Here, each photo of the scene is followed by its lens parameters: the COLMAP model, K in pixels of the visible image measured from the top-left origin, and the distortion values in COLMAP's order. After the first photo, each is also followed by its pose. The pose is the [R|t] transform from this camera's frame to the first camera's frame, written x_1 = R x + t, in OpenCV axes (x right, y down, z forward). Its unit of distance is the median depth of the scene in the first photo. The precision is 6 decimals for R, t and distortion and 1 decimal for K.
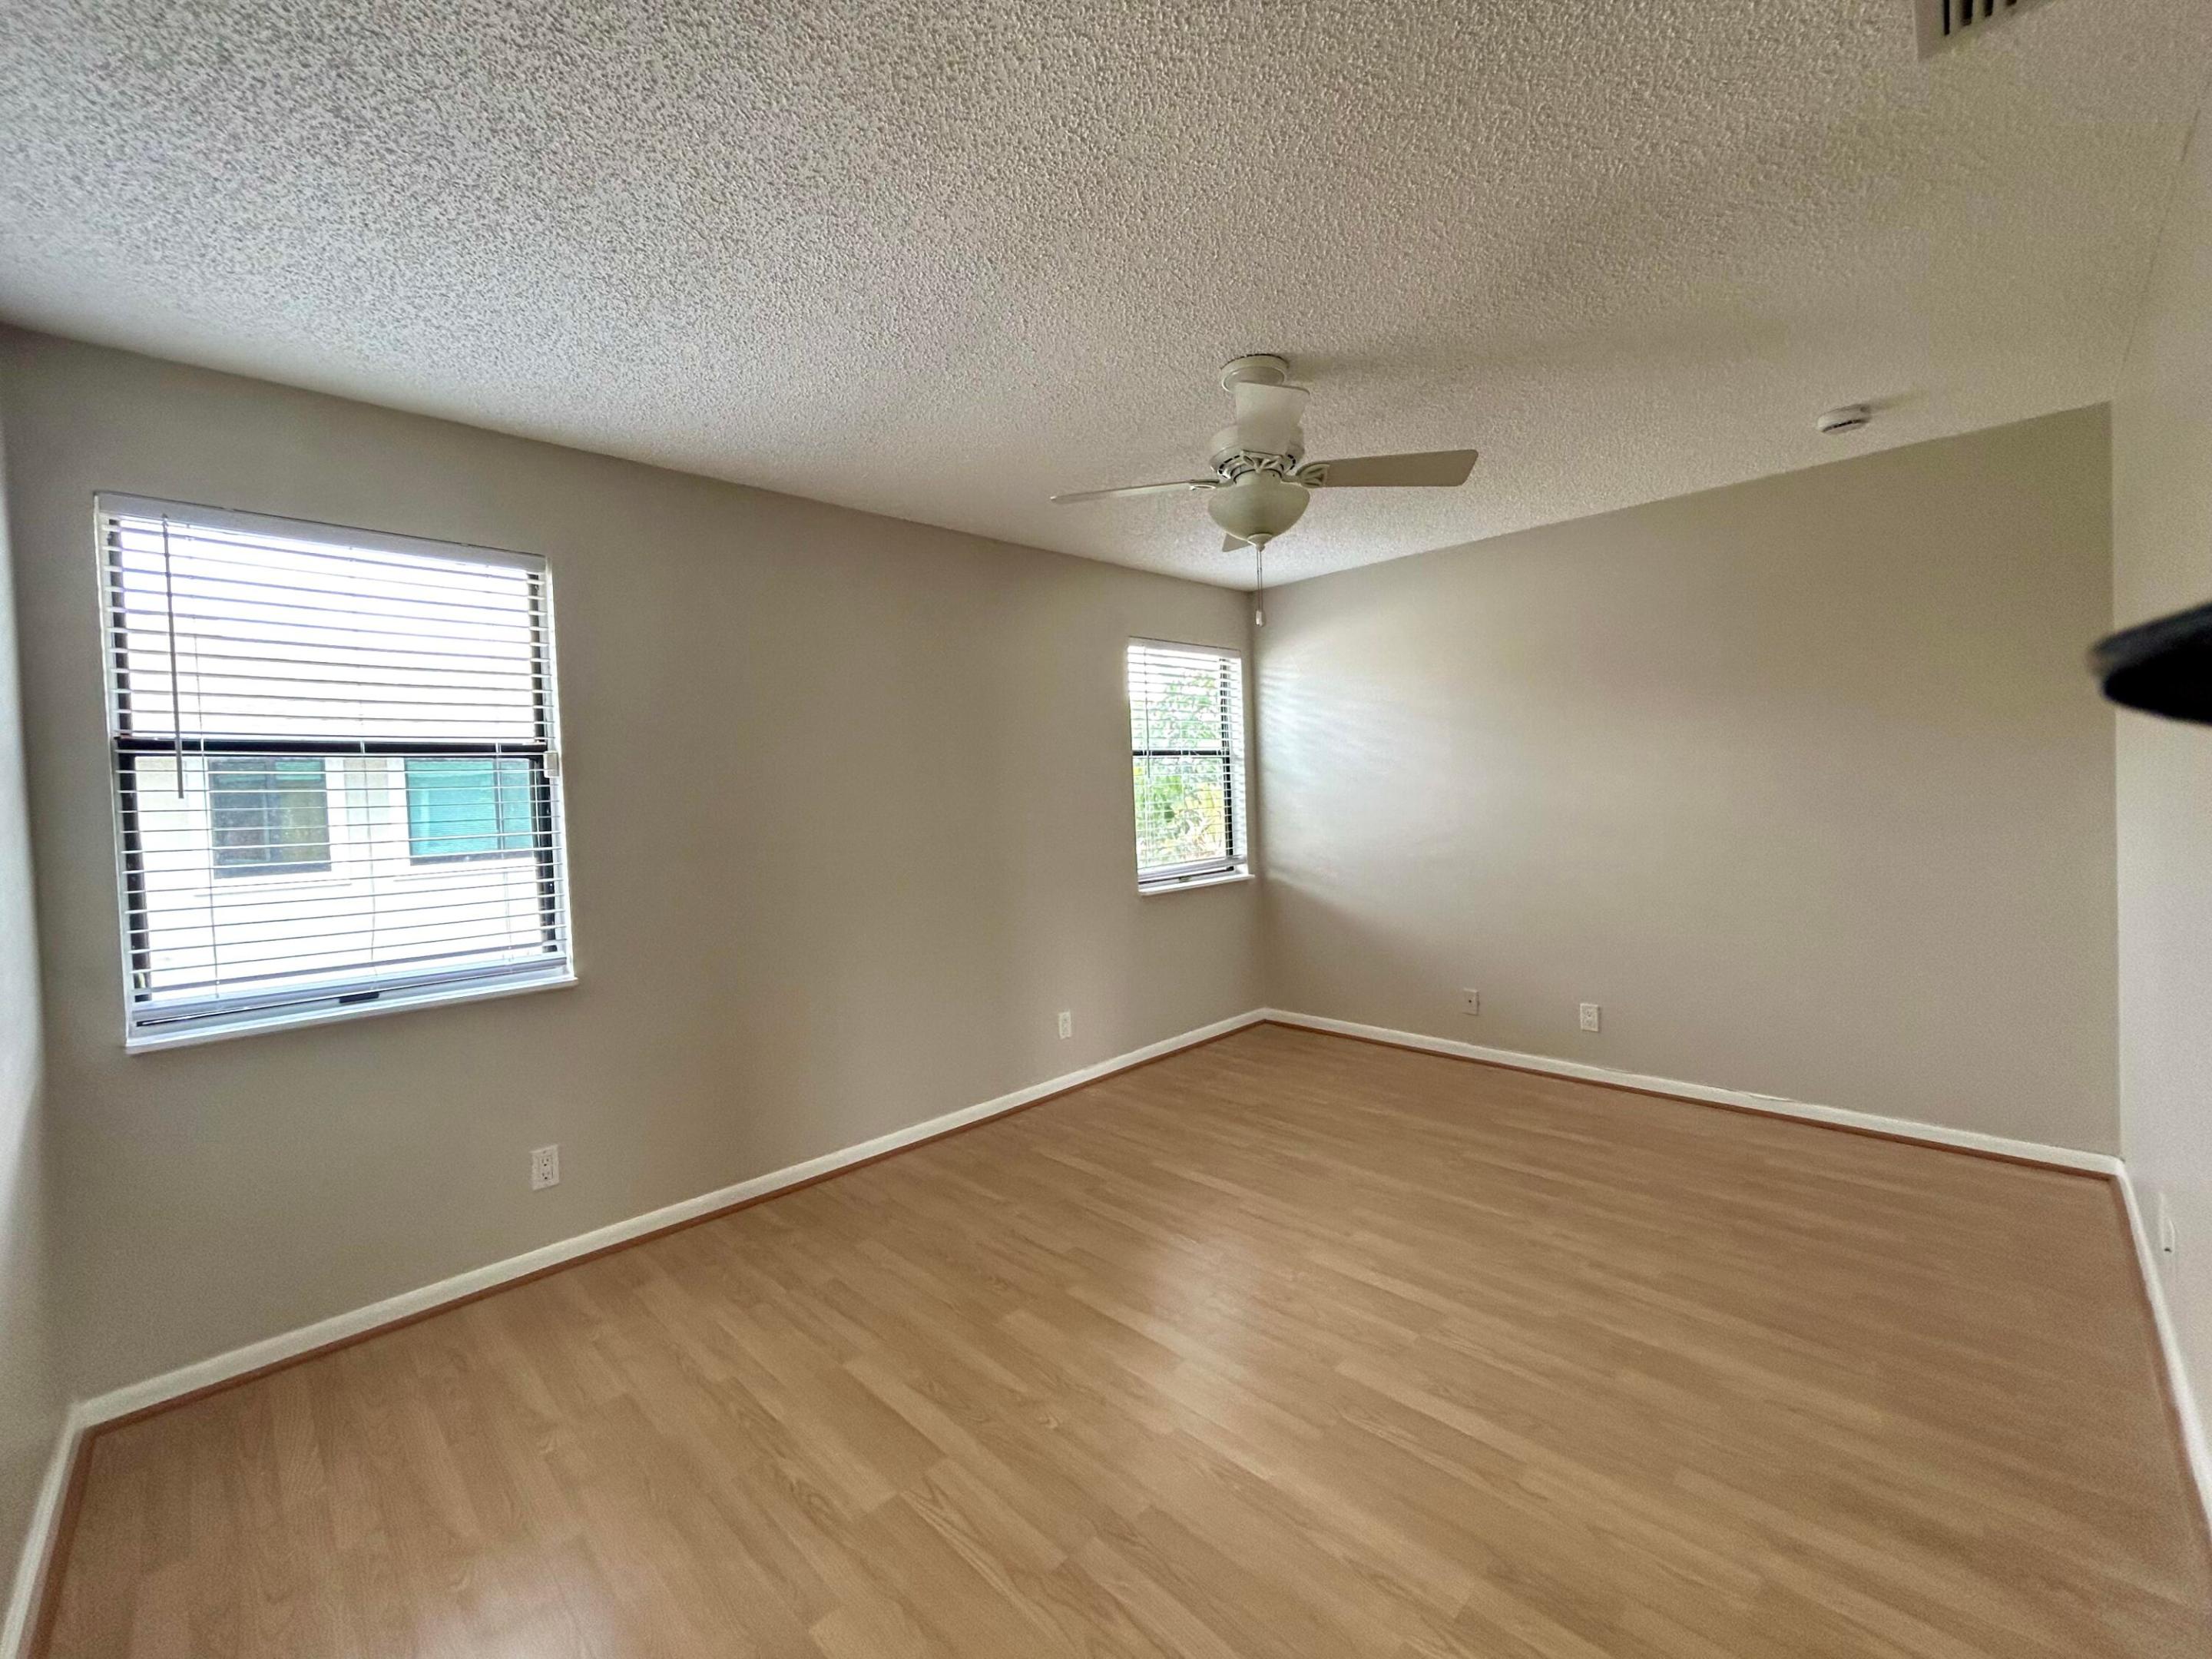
lens RADIAL K [[897.0, 0, 1089.1], [0, 897.0, 820.9], [0, 0, 1]] dist [0.002740, 0.001143]
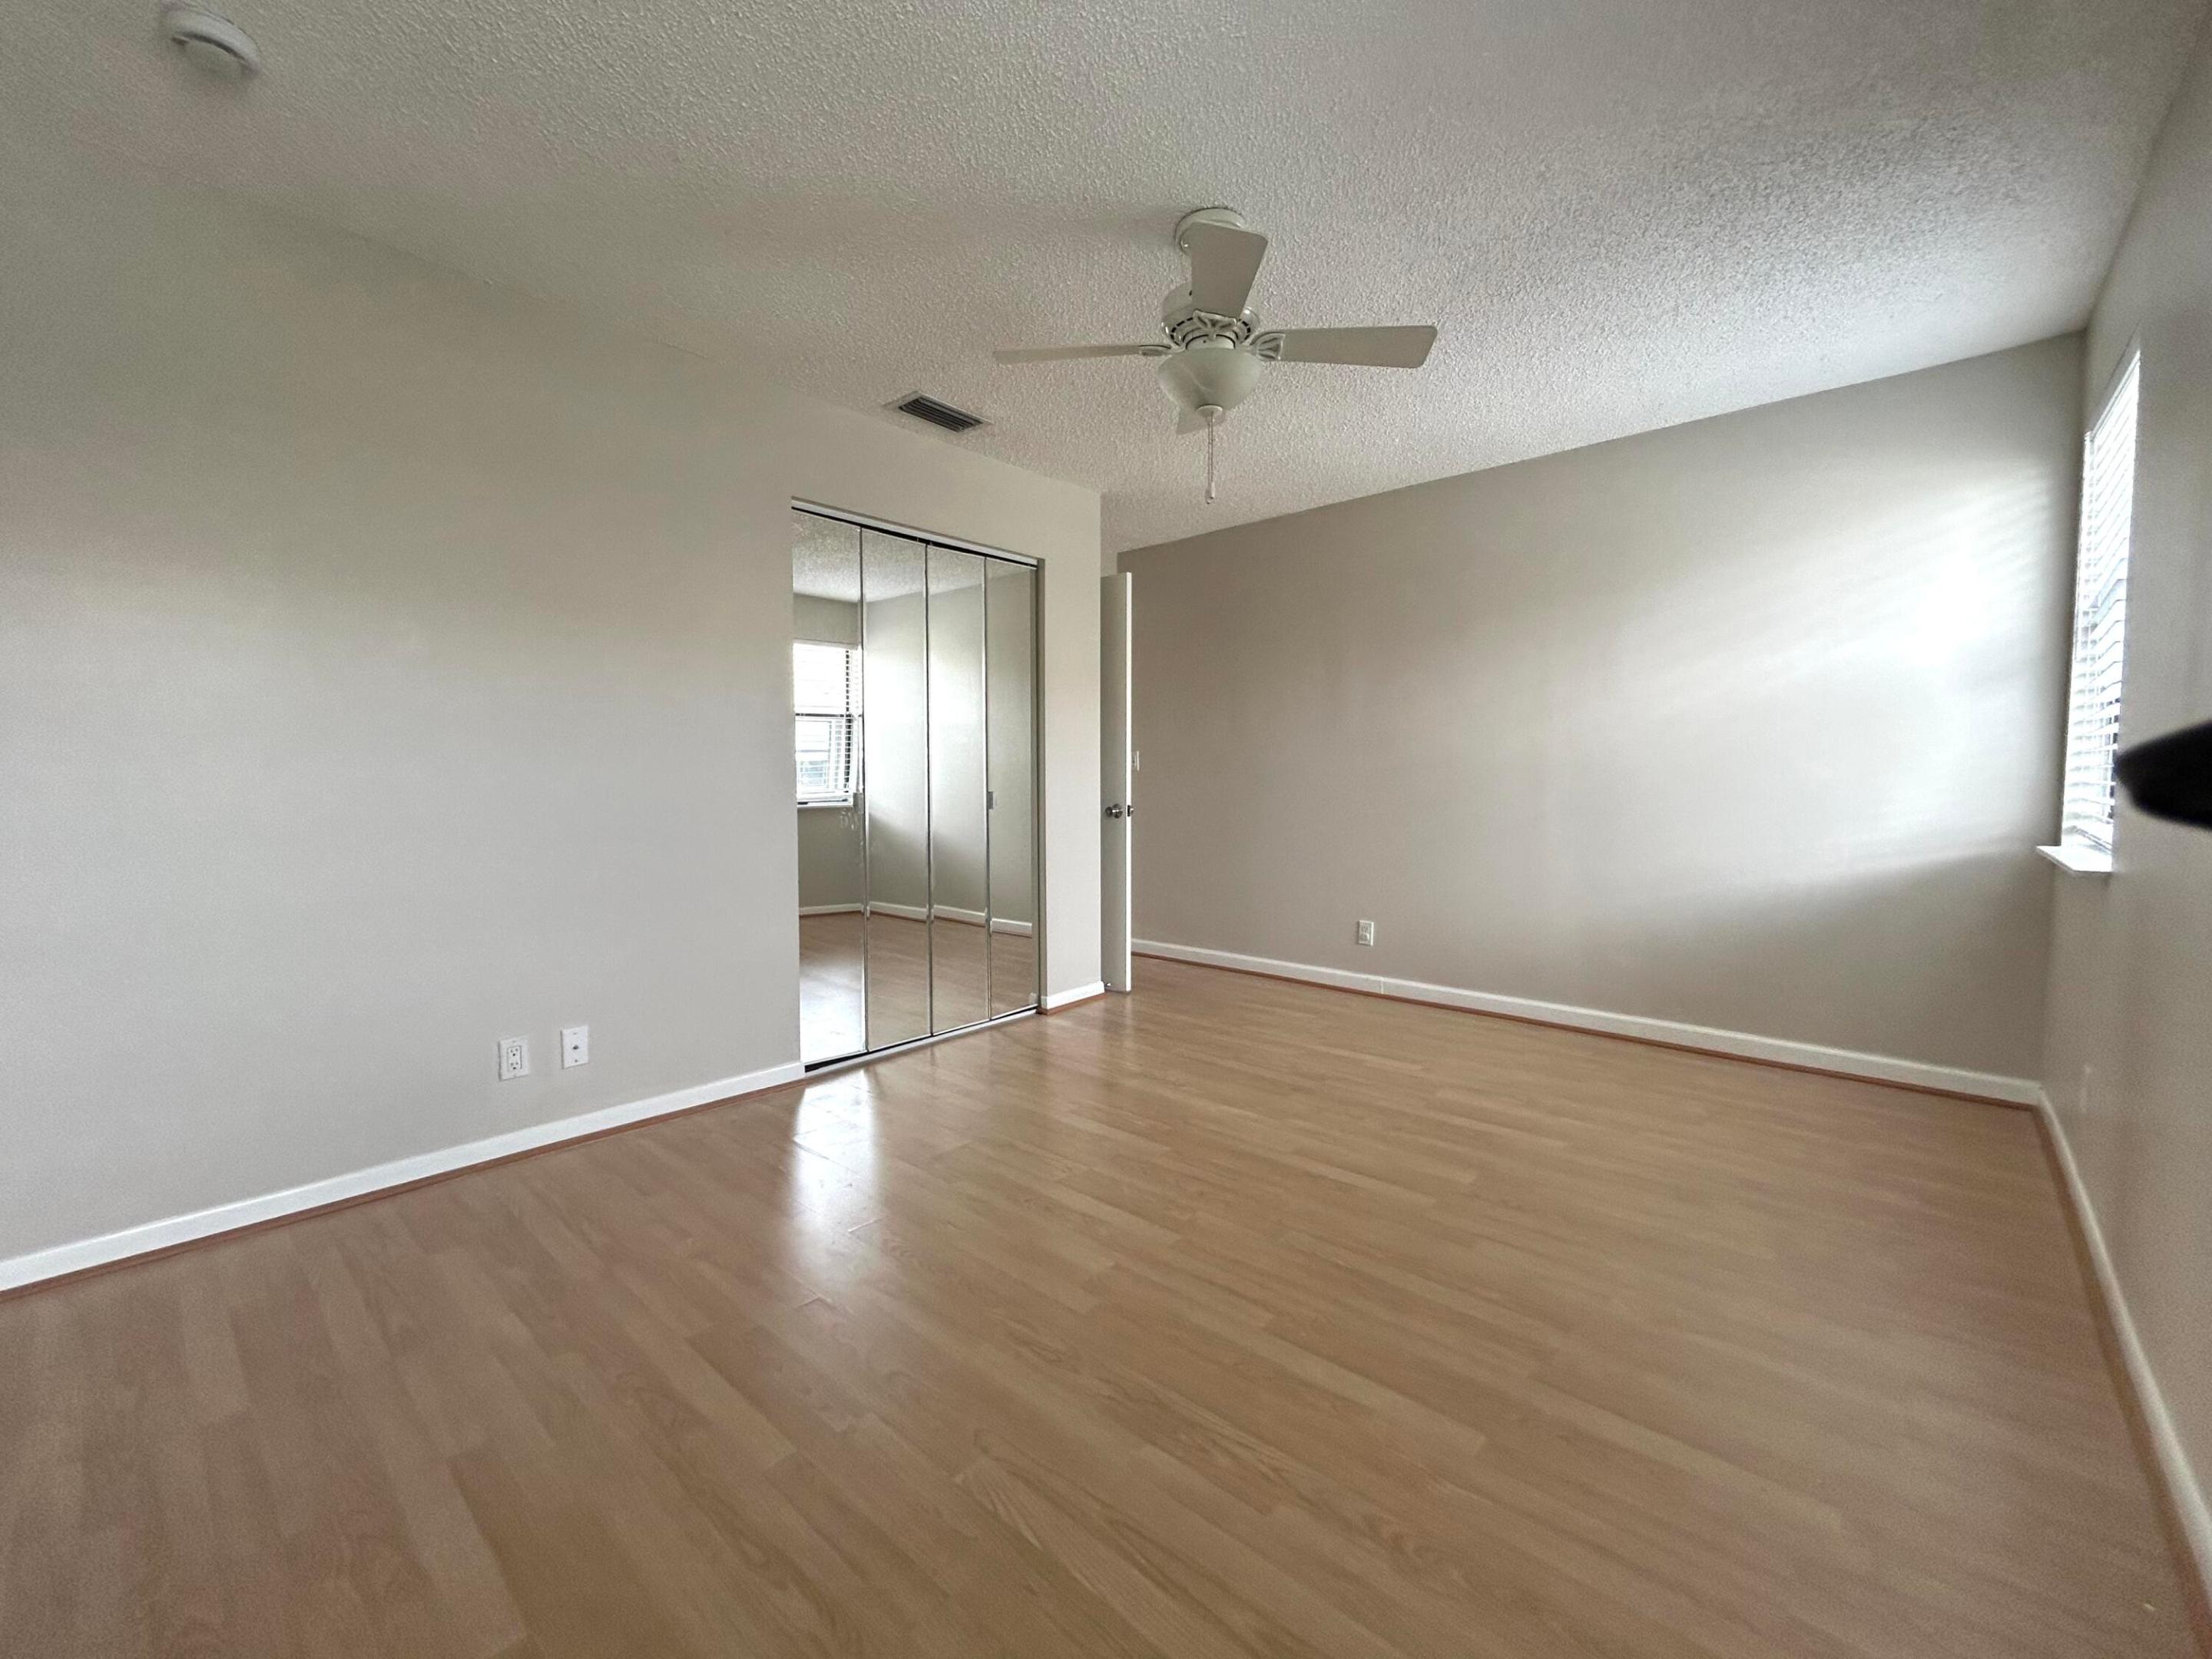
lens RADIAL K [[897.0, 0, 1089.1], [0, 897.0, 820.9], [0, 0, 1]] dist [0.002740, 0.001143]
pose [[-0.997735, 0.045476, -0.049566, 0.405890], [0.041454, 0.995985, 0.079342, 0.044545], [0.052975, 0.077107, -0.995614, 2.100639]]
